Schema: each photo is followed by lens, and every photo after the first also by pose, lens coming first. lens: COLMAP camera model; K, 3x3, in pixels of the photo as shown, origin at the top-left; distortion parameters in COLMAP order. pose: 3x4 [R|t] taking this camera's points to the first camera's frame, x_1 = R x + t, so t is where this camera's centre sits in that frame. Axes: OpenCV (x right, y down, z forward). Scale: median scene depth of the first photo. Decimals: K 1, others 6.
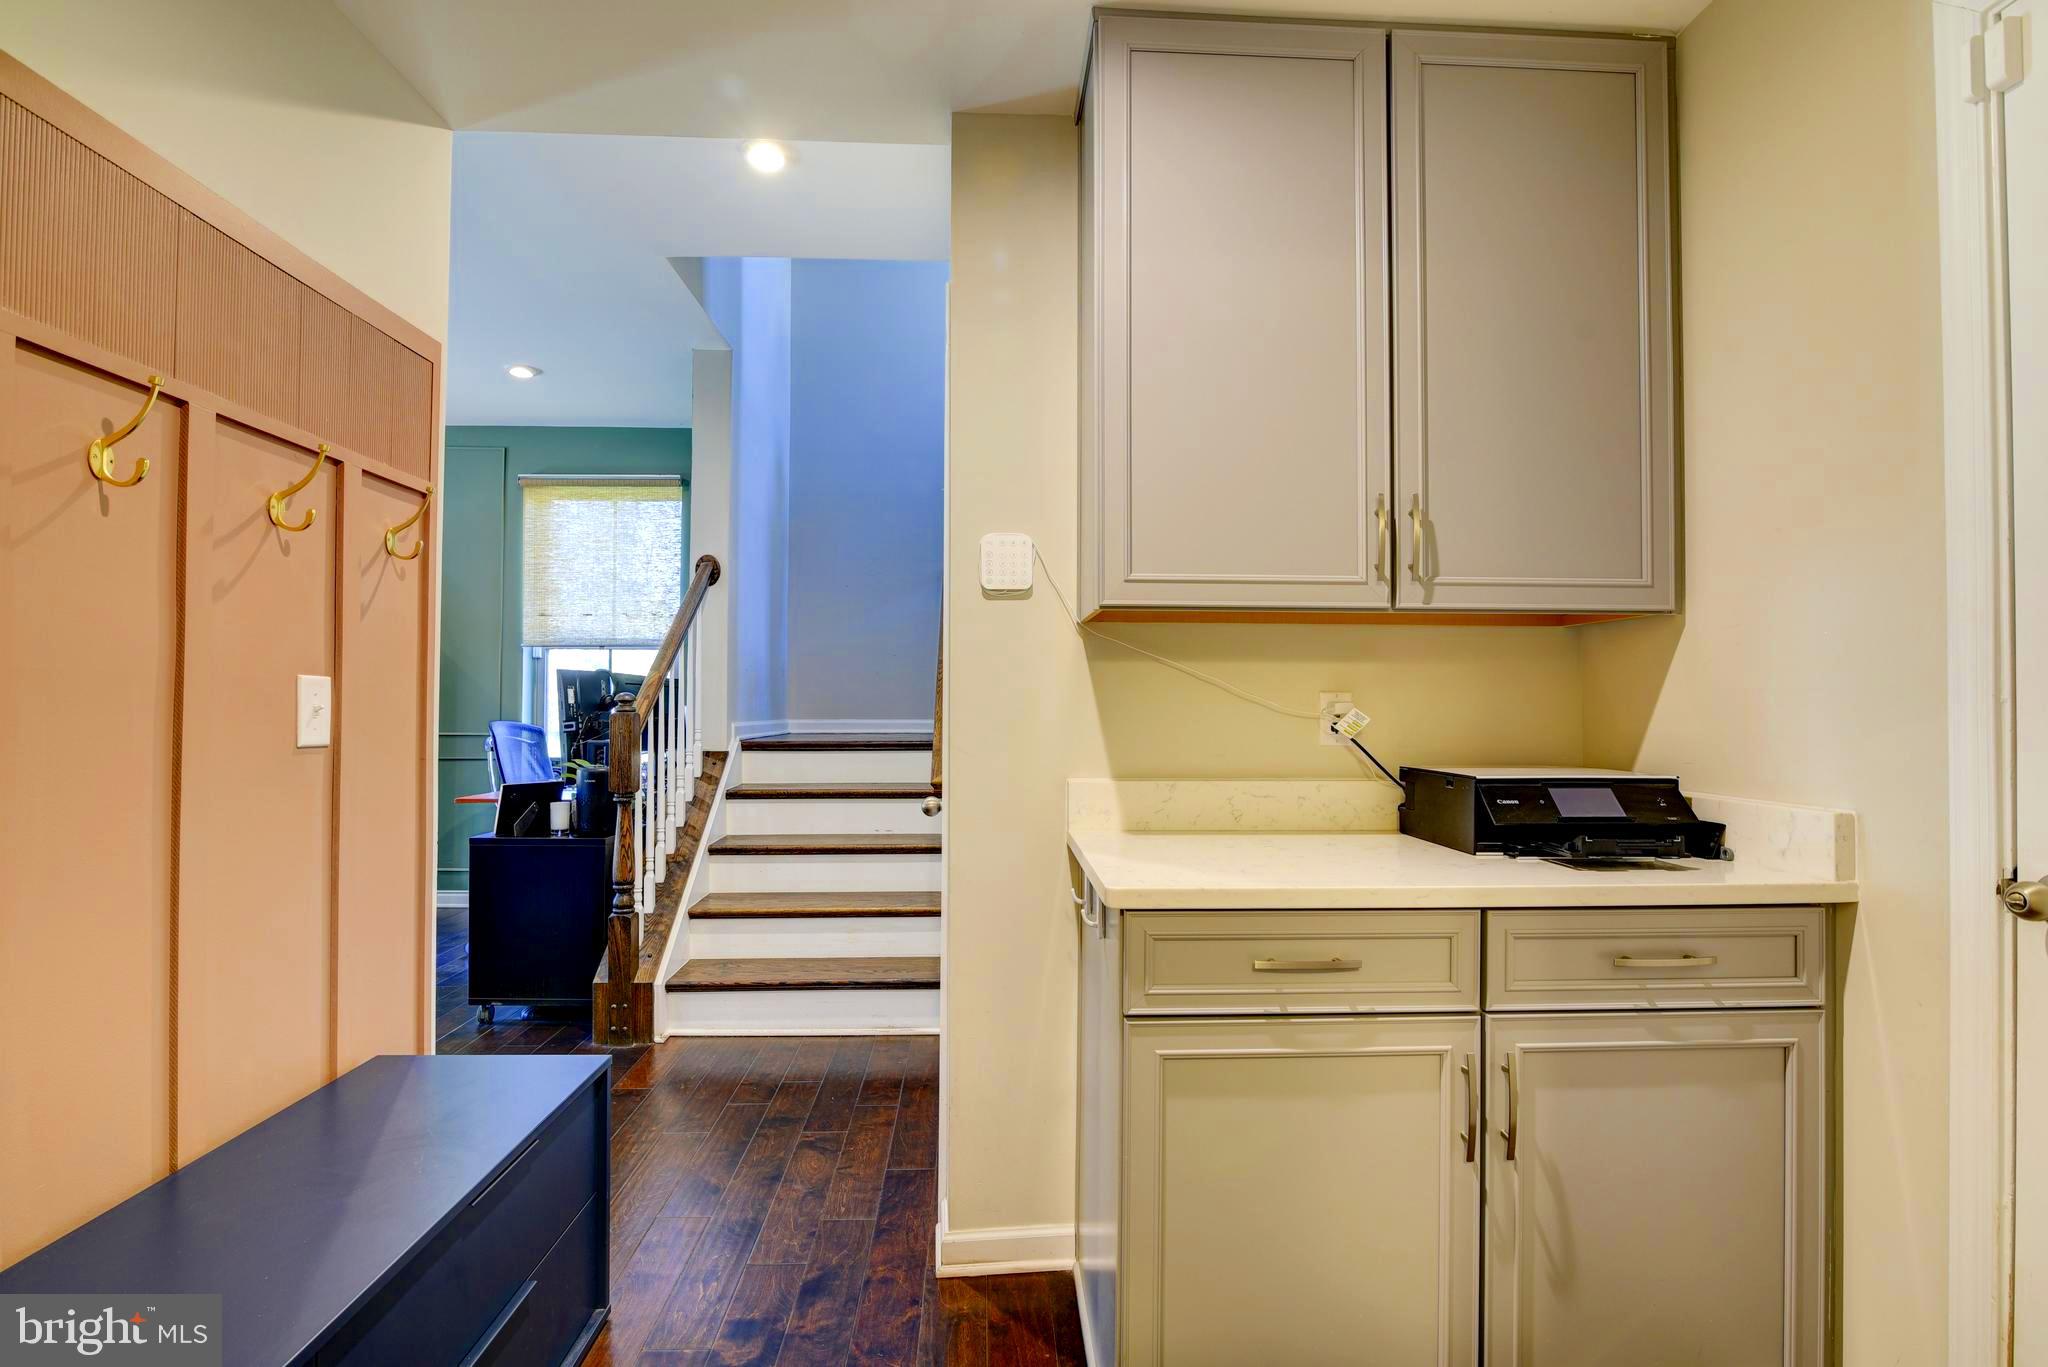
lens RADIAL K [[949.2, 0, 1025.8], [0, 949.2, 692.5], [0, 0, 1]] dist [-0.020066, 0.001551]
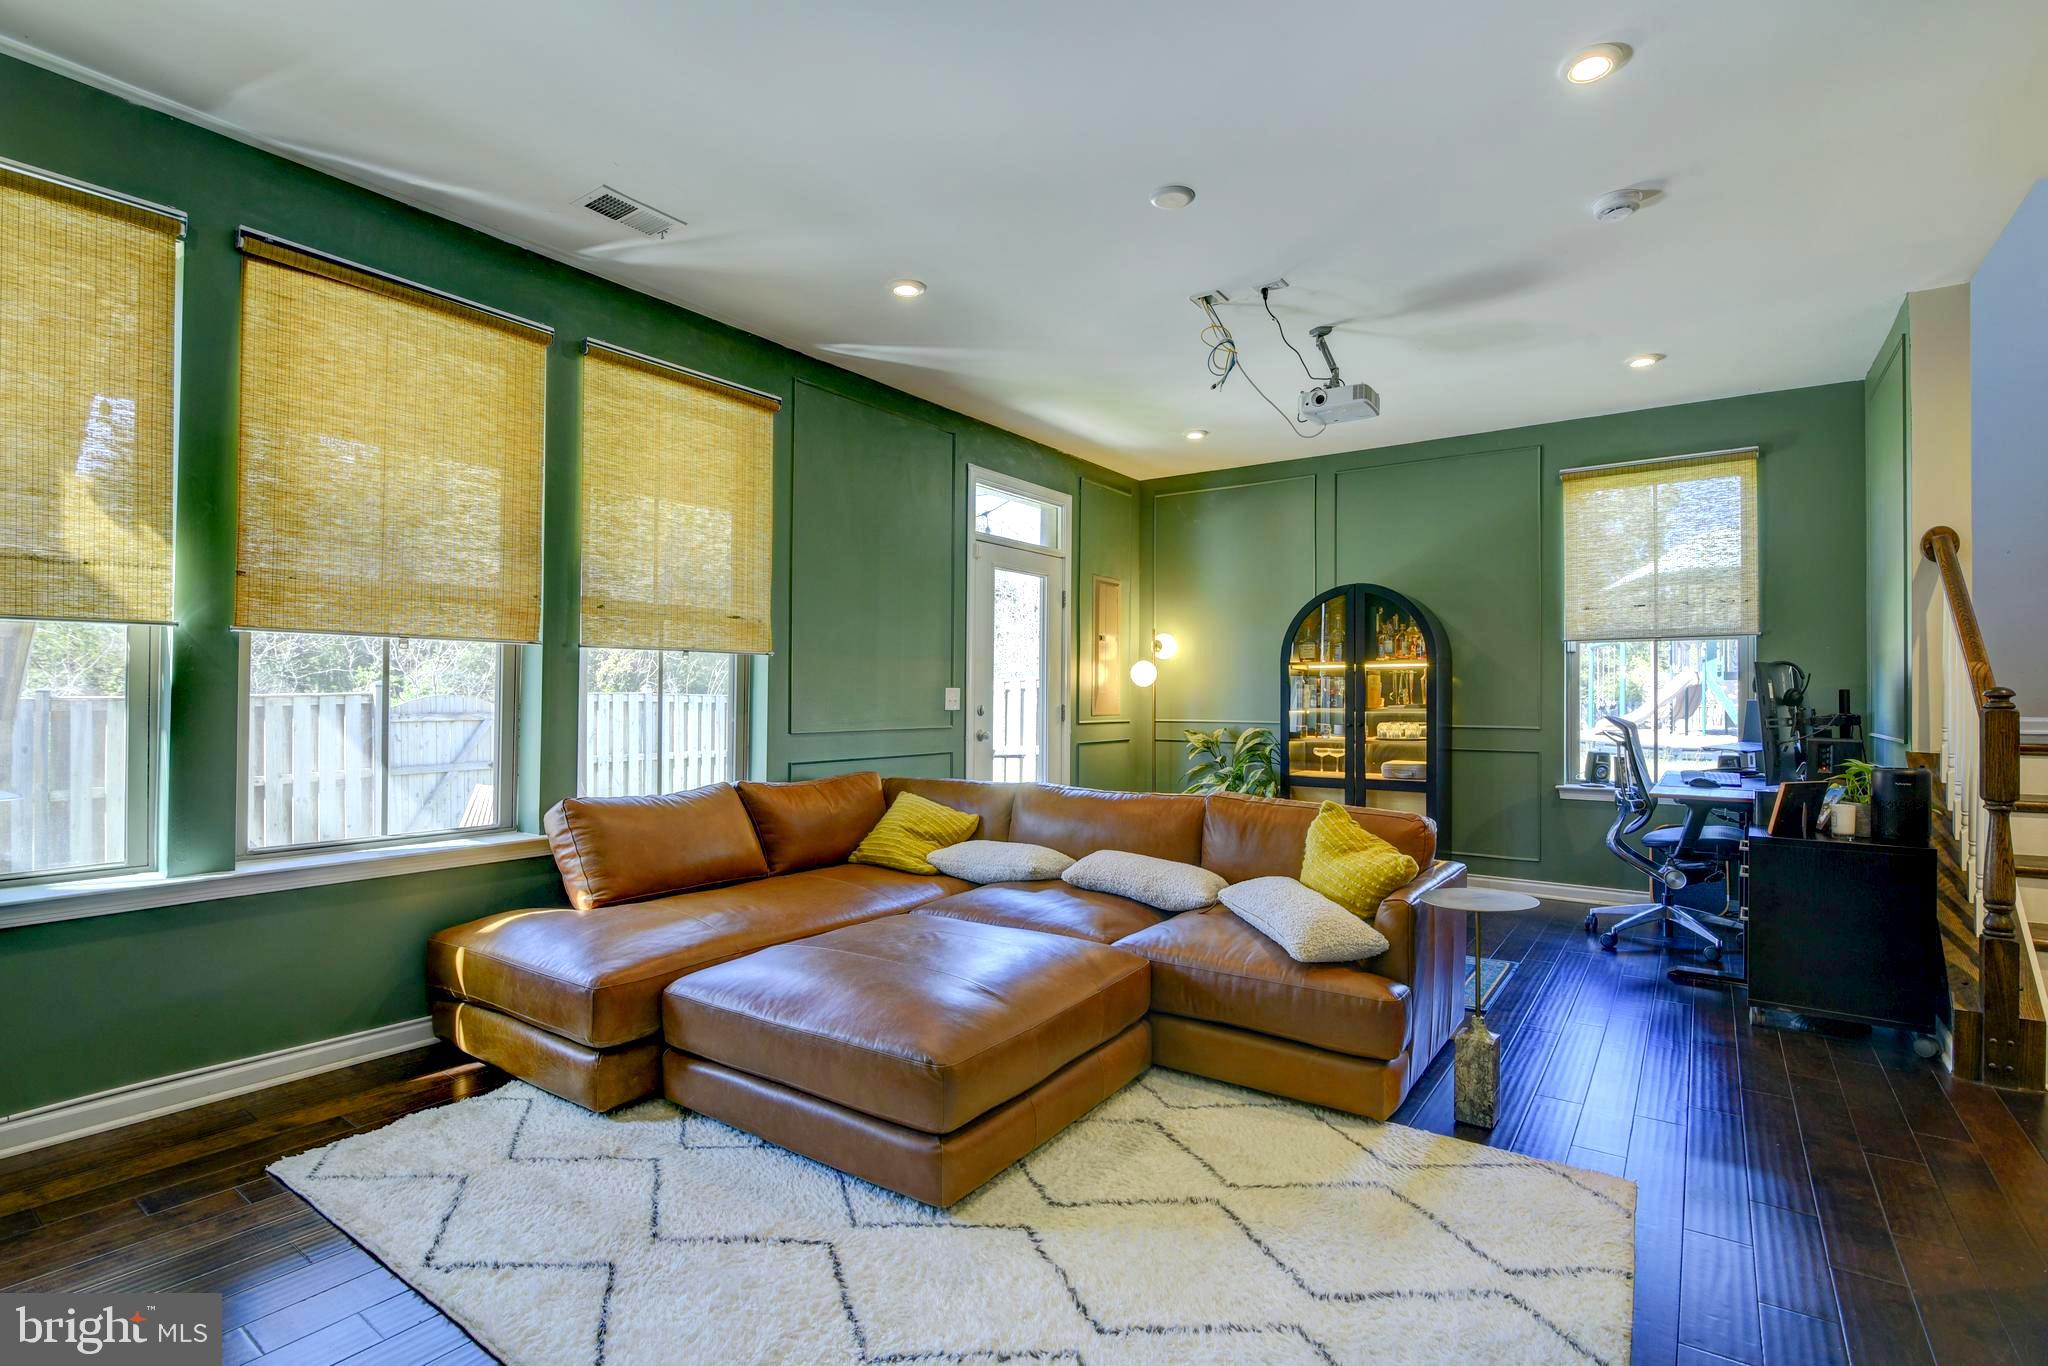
lens RADIAL K [[949.2, 0, 1023.0], [0, 949.2, 689.8], [0, 0, 1]] dist [-0.020066, 0.001551]
pose [[0.788377, 0.000867, -0.615192, -0.440808], [0.002562, 0.999986, 0.004693, -0.002240], [0.615187, -0.005277, 0.788364, -0.175143]]
